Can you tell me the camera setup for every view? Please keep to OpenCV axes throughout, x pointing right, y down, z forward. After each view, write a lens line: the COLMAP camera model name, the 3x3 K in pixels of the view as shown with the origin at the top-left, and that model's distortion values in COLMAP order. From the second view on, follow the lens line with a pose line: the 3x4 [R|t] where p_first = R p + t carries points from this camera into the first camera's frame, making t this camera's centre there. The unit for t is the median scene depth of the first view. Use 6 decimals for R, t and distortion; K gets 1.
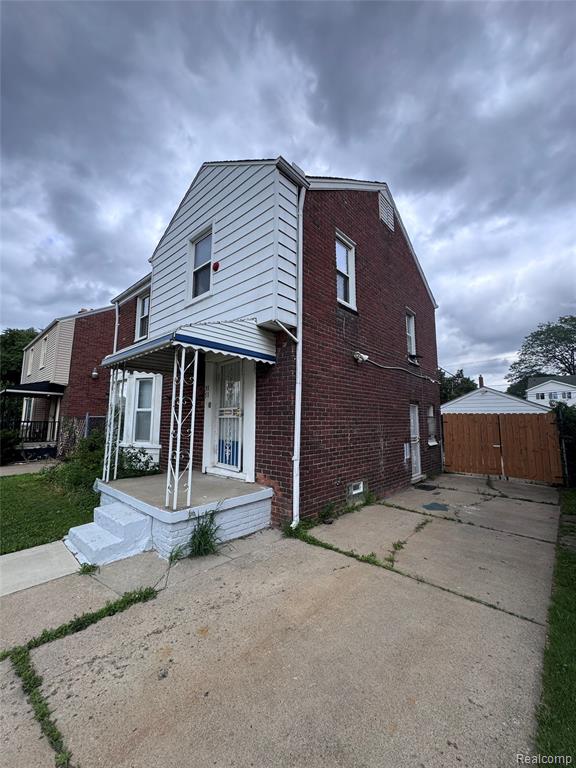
lens RADIAL K [[307.3, 0, 289.6], [0, 307.3, 384.8], [0, 0, 1]] dist [-0.002218, 0.000368]
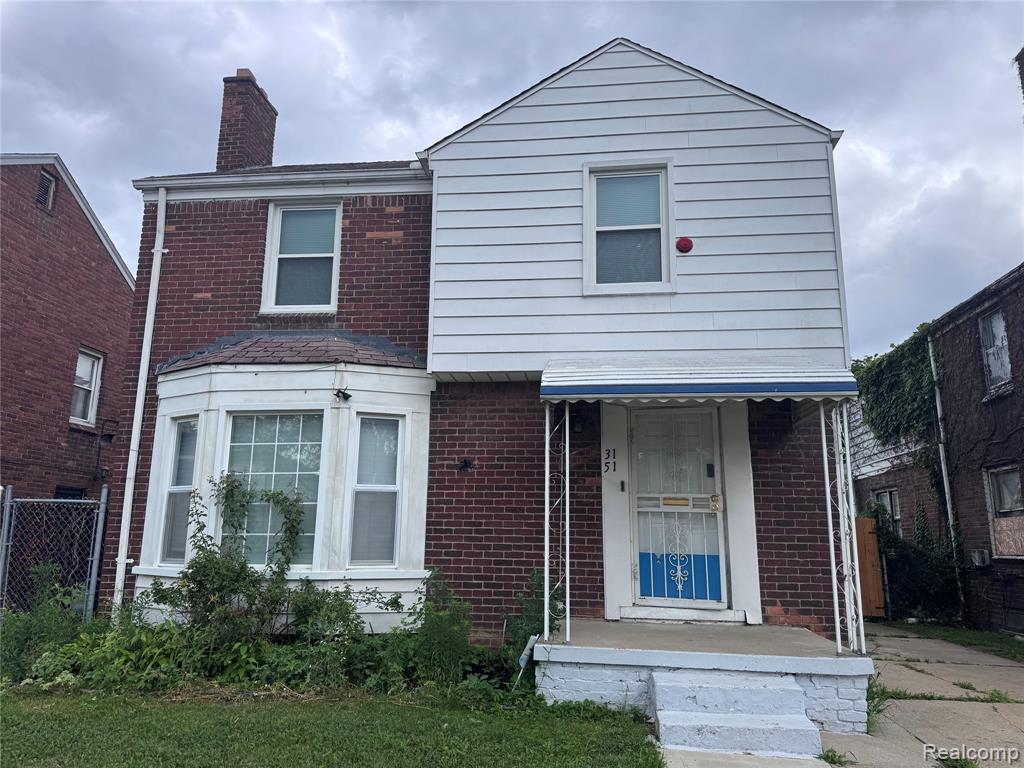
lens RADIAL K [[726.1, 0, 512.1], [0, 726.1, 381.2], [0, 0, 1]] dist [-0.000360, -0.008028]
pose [[0.820726, 0.128562, 0.556670, -1.210062], [-0.082485, 0.990809, -0.107213, 0.037143], [-0.565336, 0.042076, 0.823787, 0.081063]]
